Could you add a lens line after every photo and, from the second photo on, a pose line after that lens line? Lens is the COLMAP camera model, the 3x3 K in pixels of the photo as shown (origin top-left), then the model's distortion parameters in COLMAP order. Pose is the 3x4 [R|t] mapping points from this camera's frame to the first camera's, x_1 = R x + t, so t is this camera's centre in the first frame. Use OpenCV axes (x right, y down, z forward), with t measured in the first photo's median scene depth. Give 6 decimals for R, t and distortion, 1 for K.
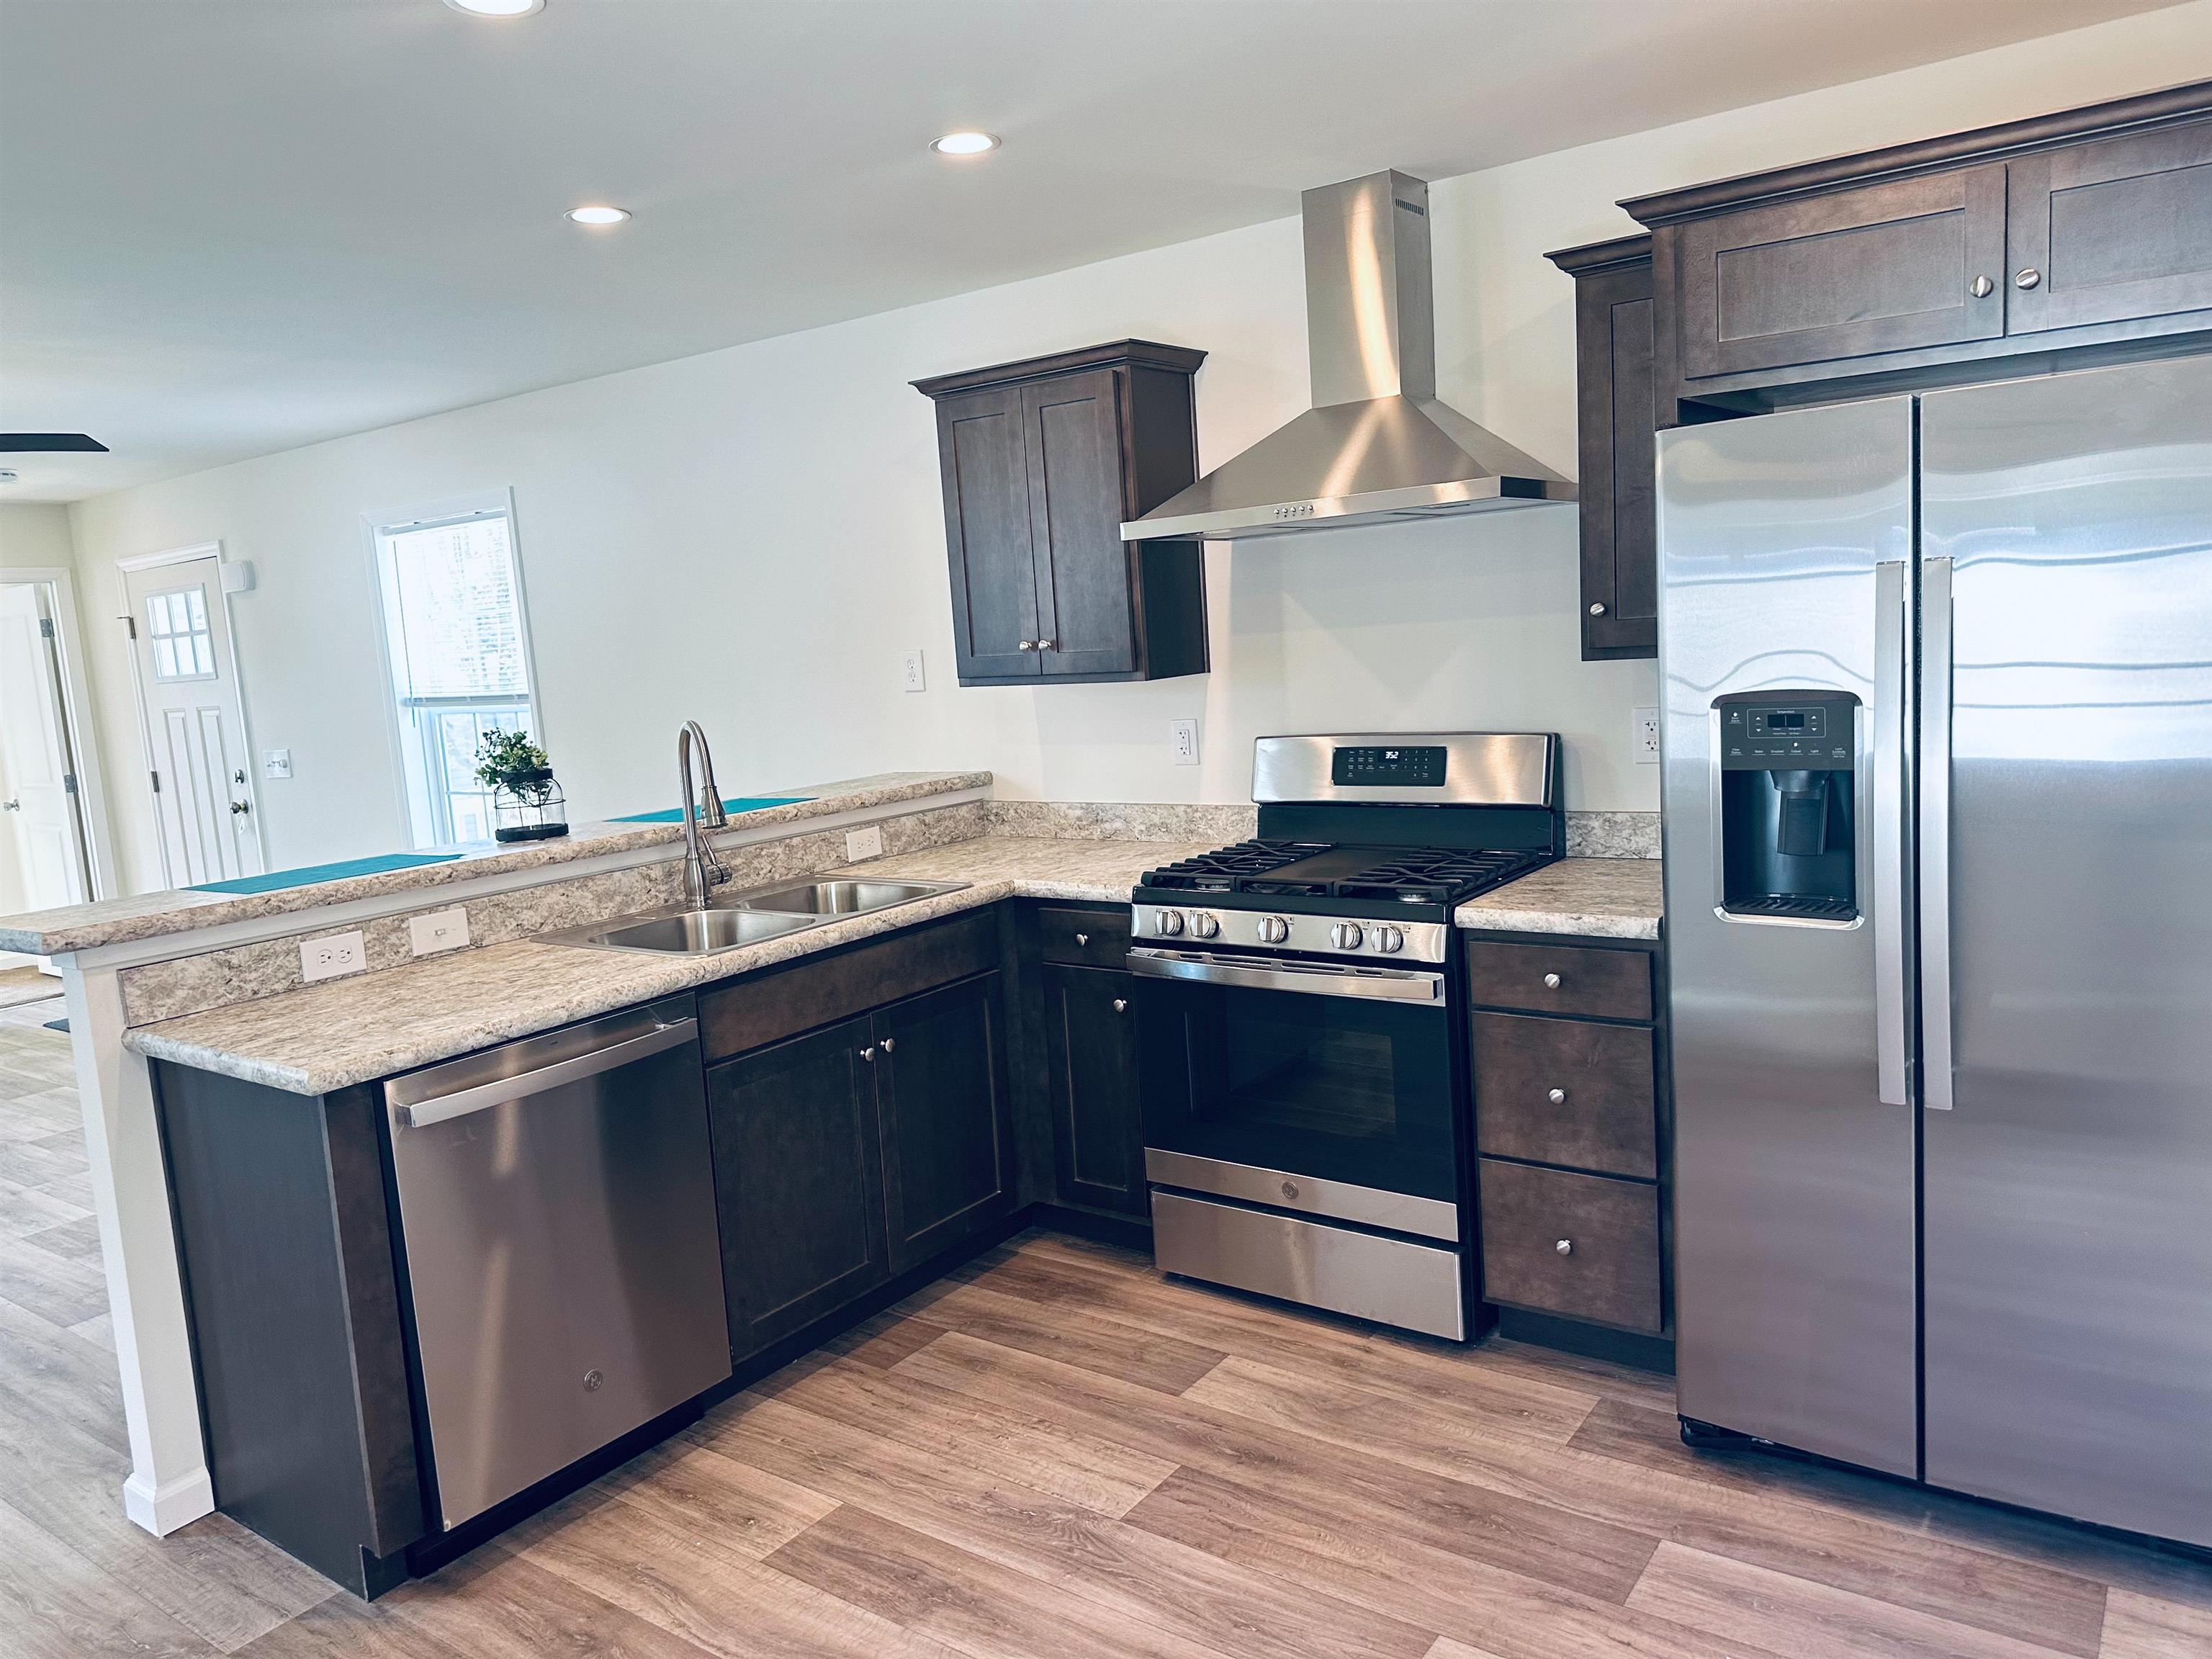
lens RADIAL K [[1562.3, 0, 1108.4], [0, 1562.3, 821.3], [0, 0, 1]] dist [0.045227, -0.059329]
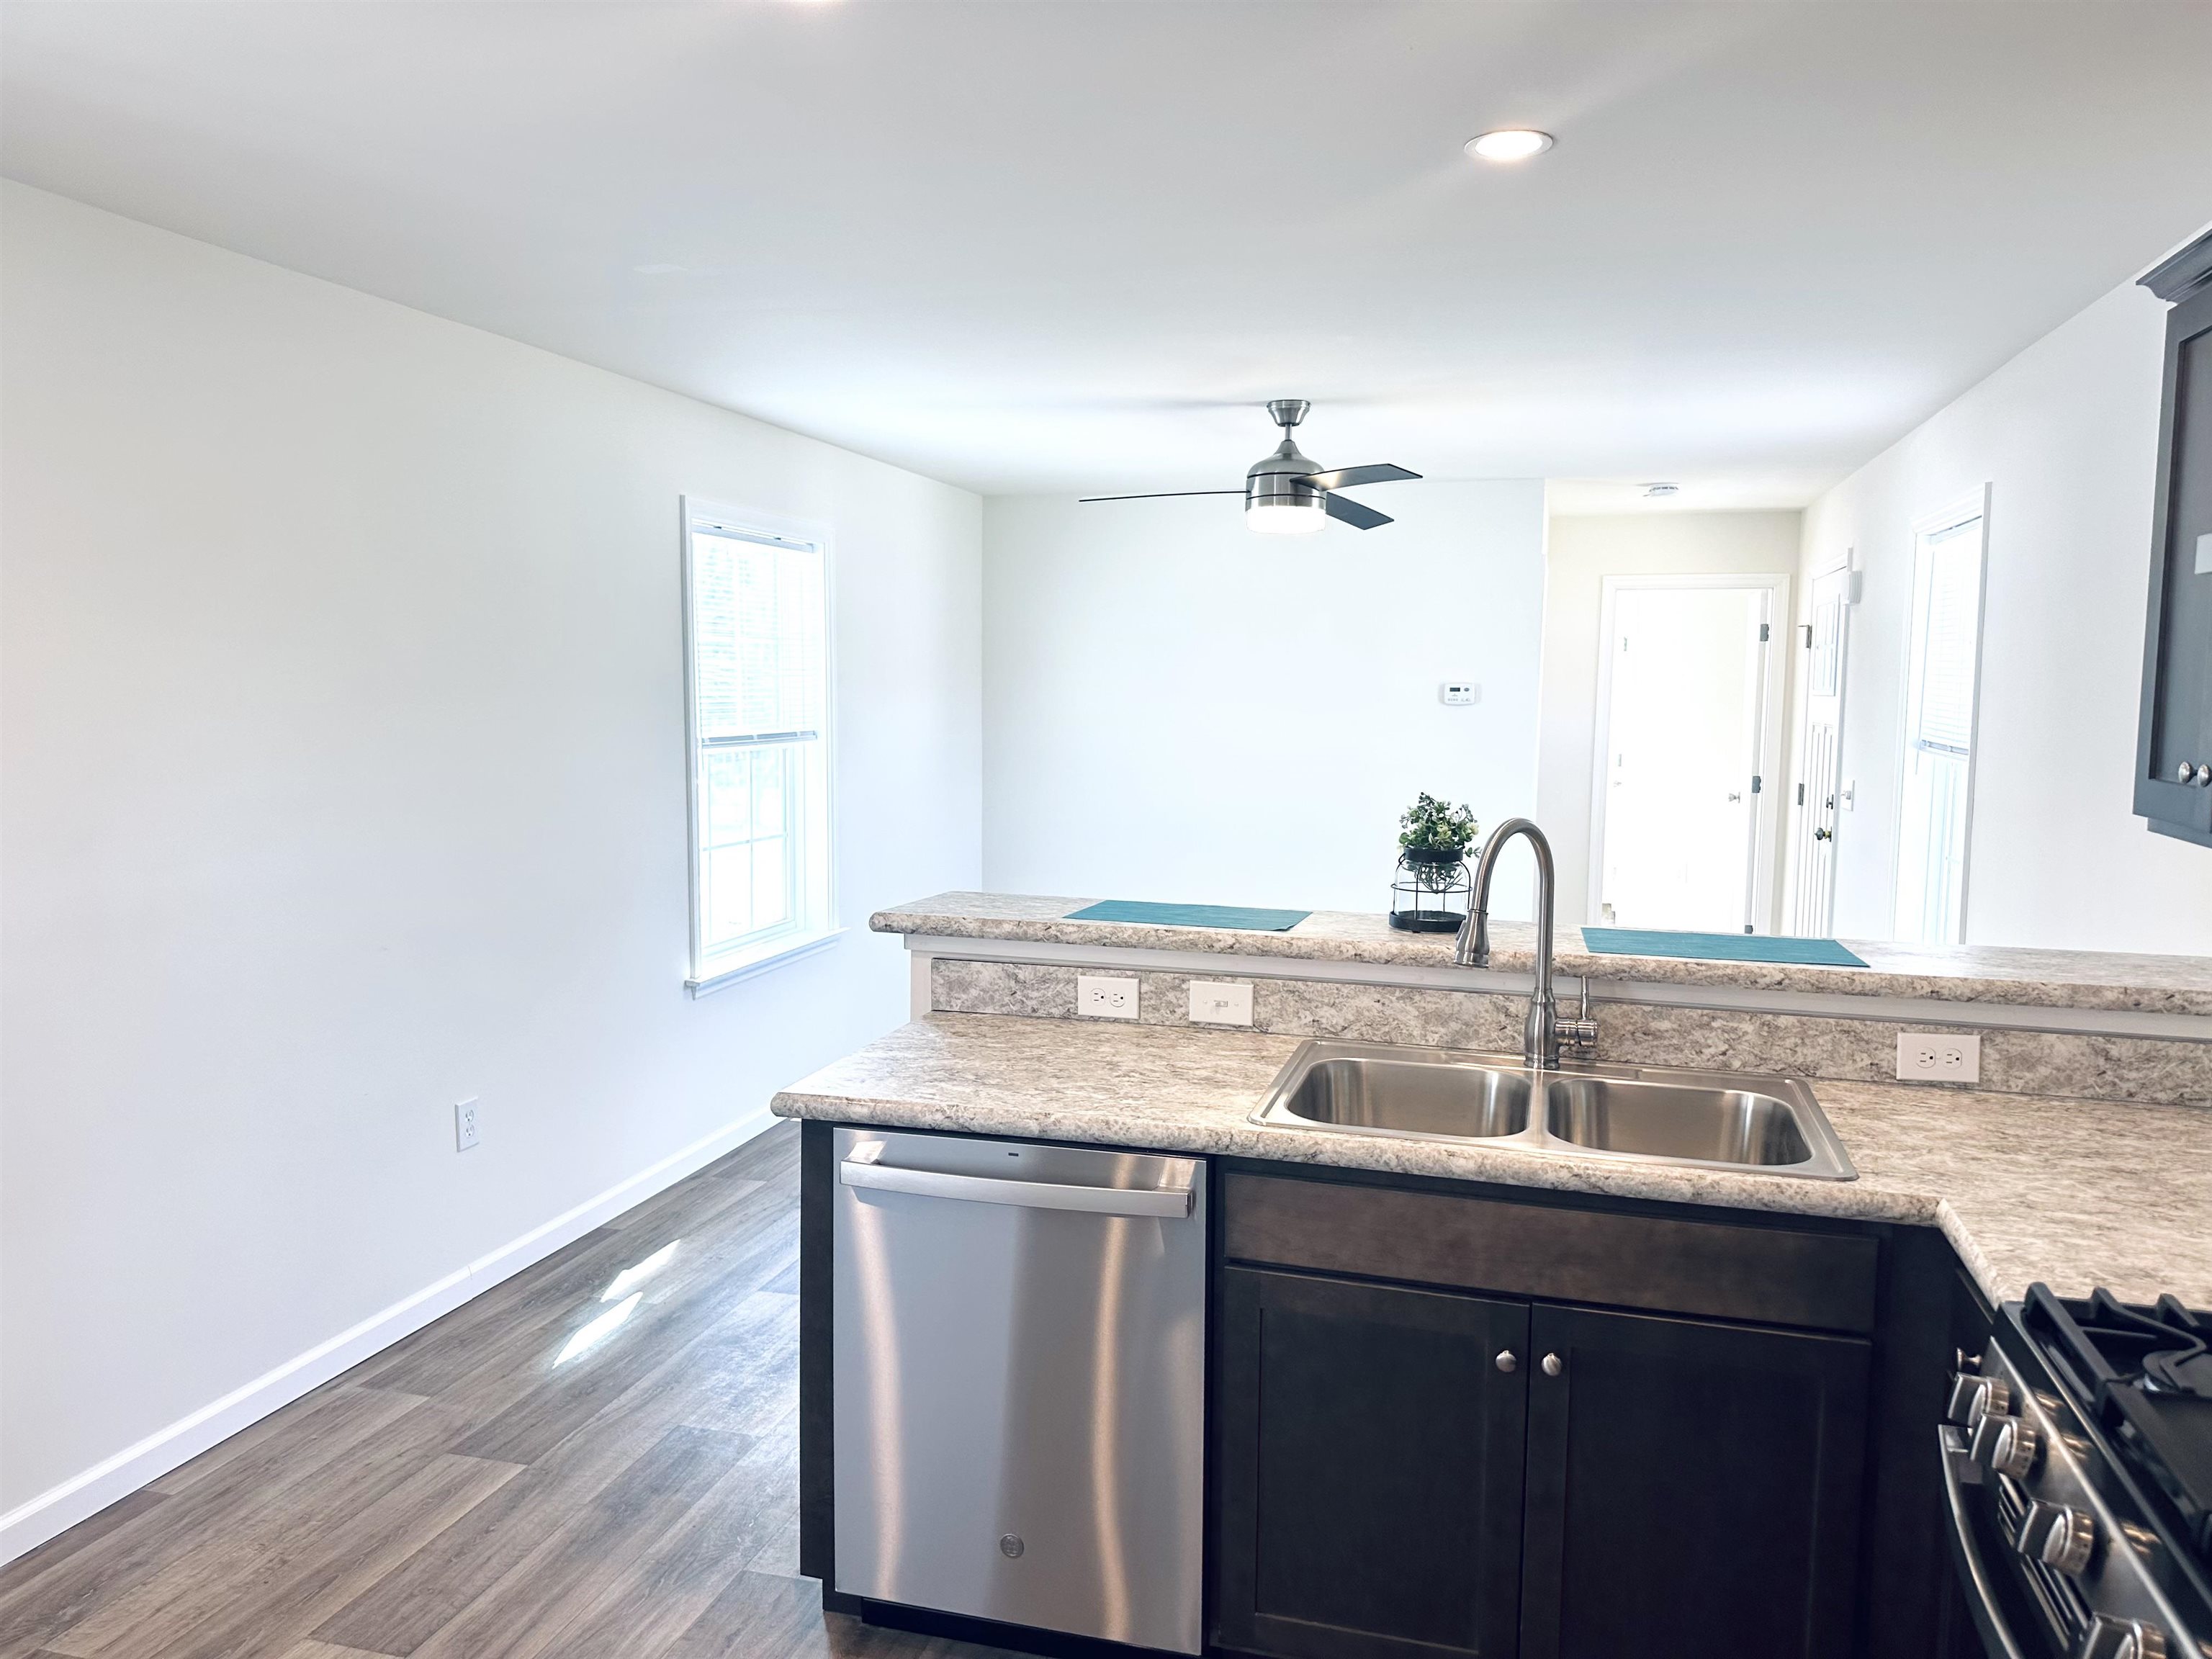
lens RADIAL K [[1562.3, 0, 1111.8], [0, 1562.3, 812.3], [0, 0, 1]] dist [0.045227, -0.059329]
pose [[0.335781, 0.149942, -0.929929, 0.375518], [-0.150518, 0.983104, 0.104167, -0.121882], [0.929836, 0.104994, 0.352677, 0.599957]]
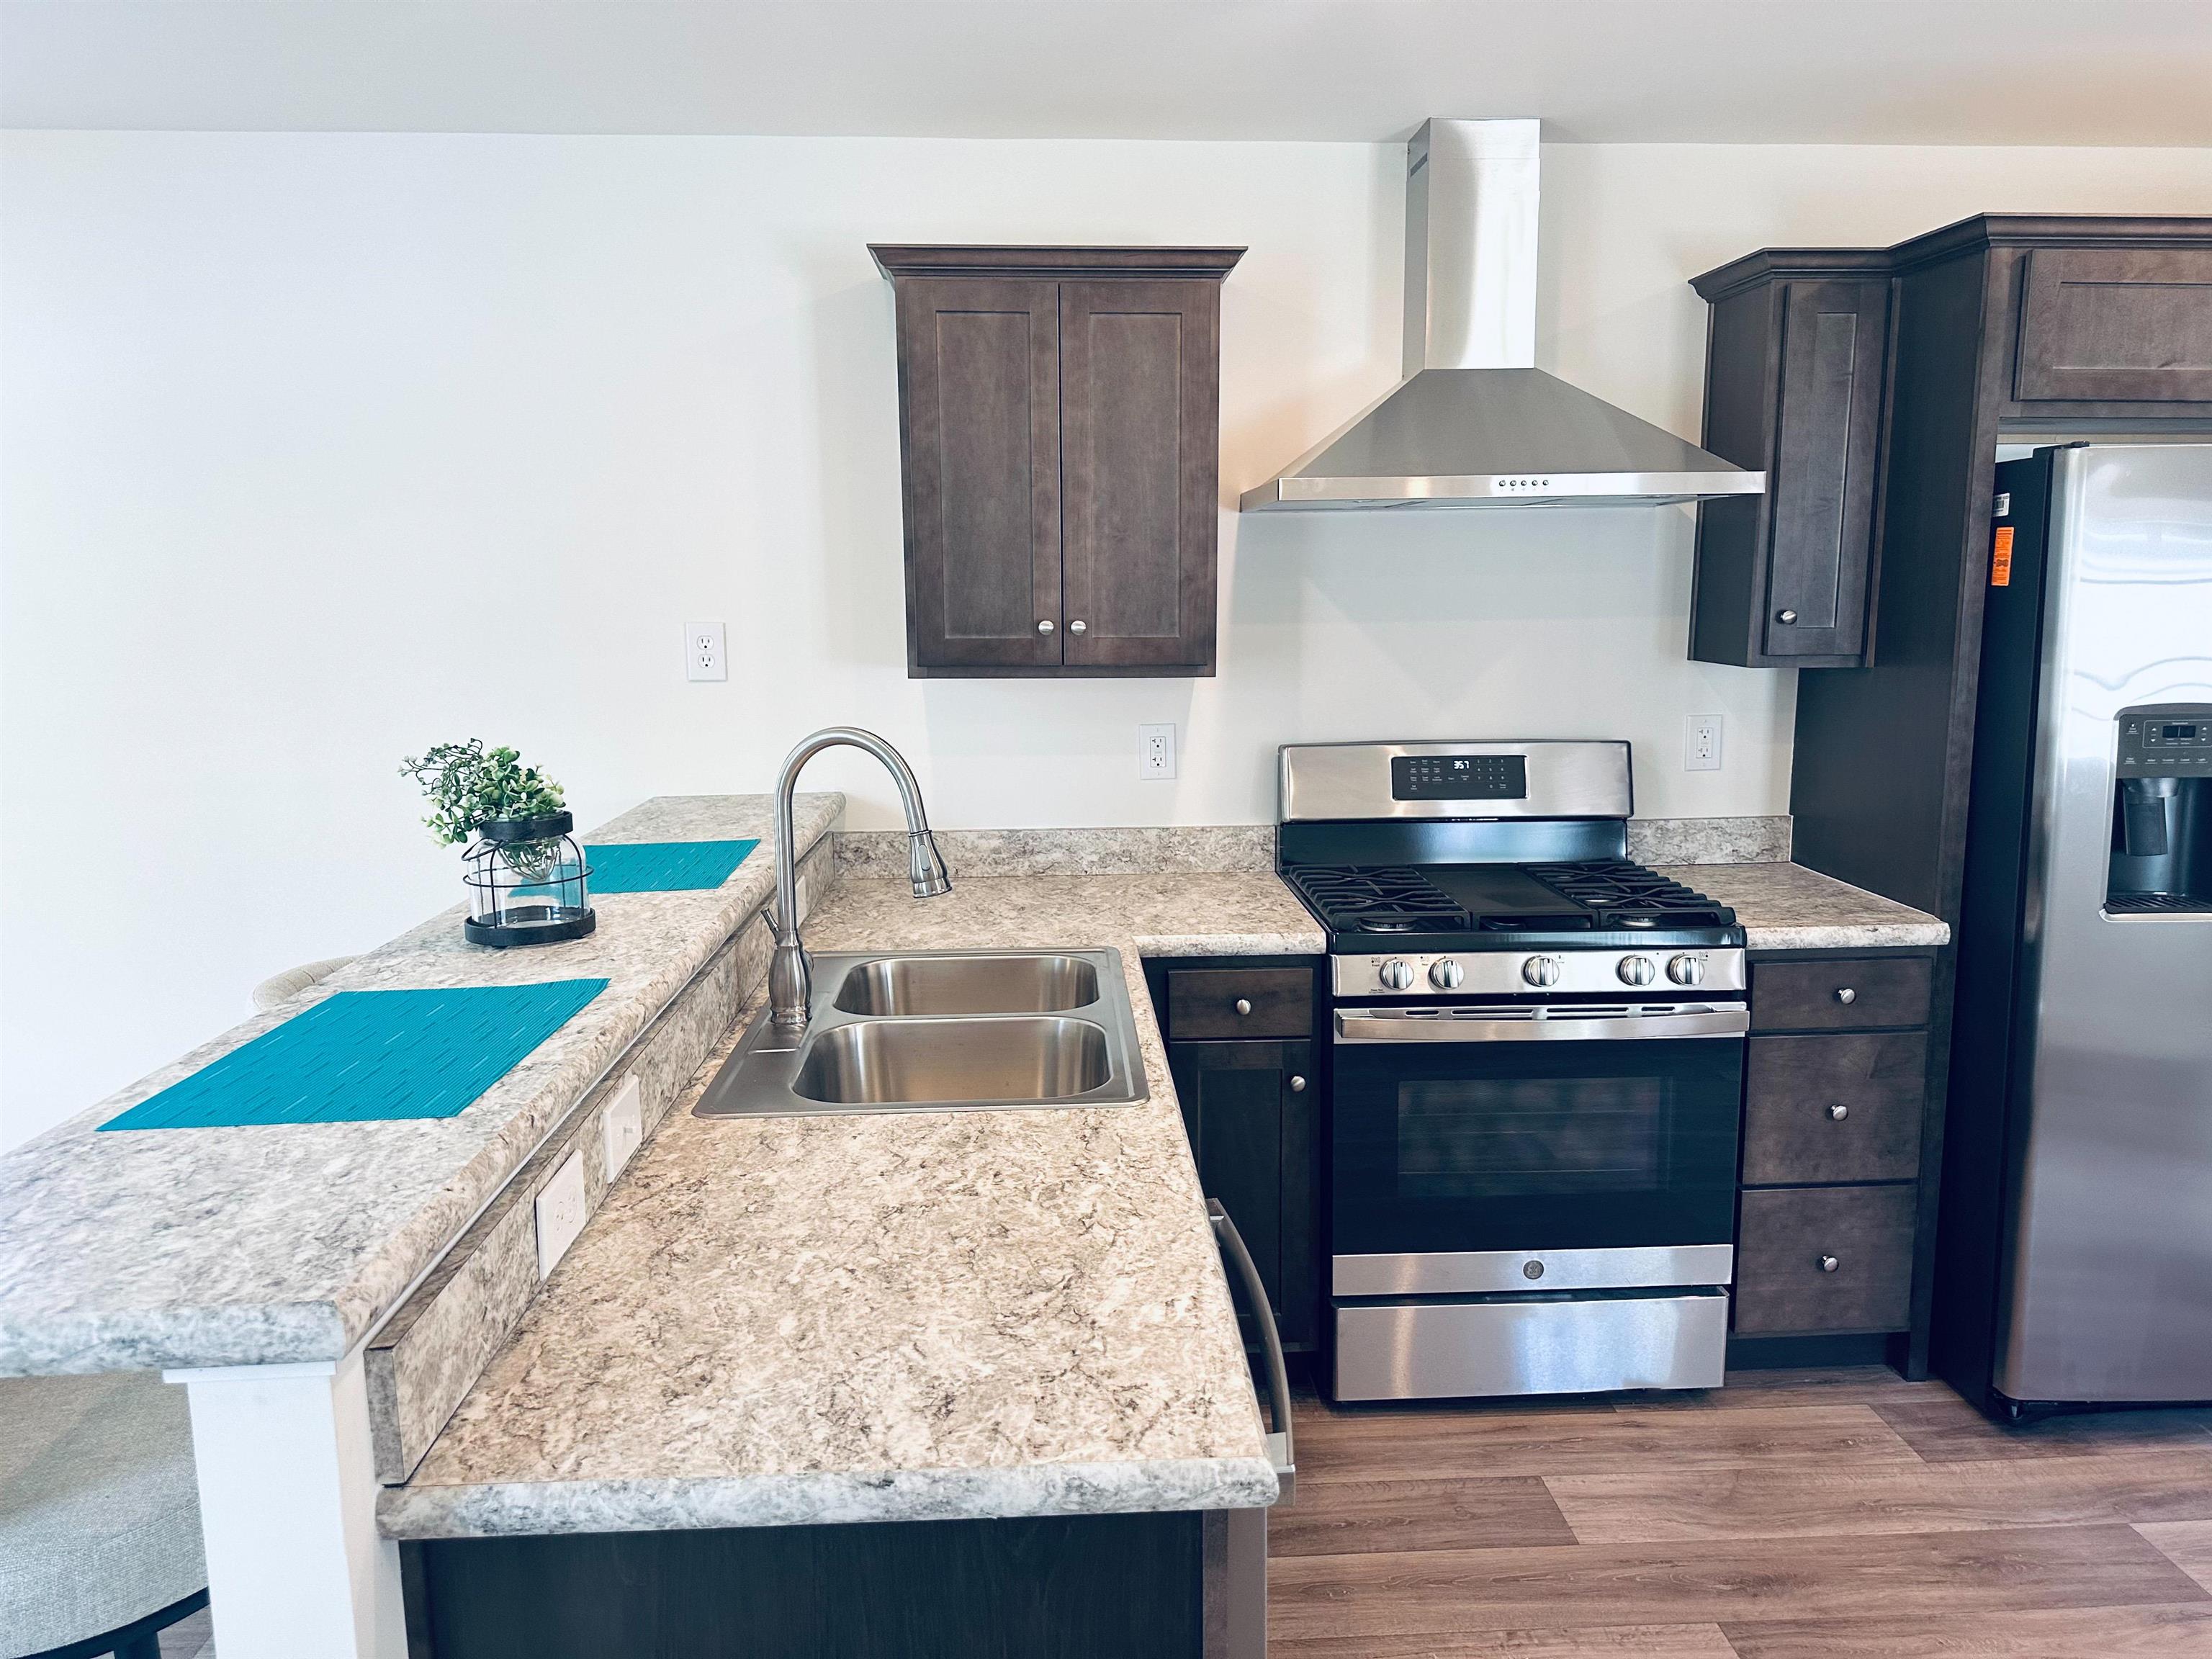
lens RADIAL K [[1562.3, 0, 1120.3], [0, 1562.3, 821.9], [0, 0, 1]] dist [0.045227, -0.059329]
pose [[0.771155, -0.037160, 0.635562, -0.616906], [0.035868, 0.999245, 0.014904, -0.033739], [-0.635636, 0.011303, 0.771906, 0.477076]]
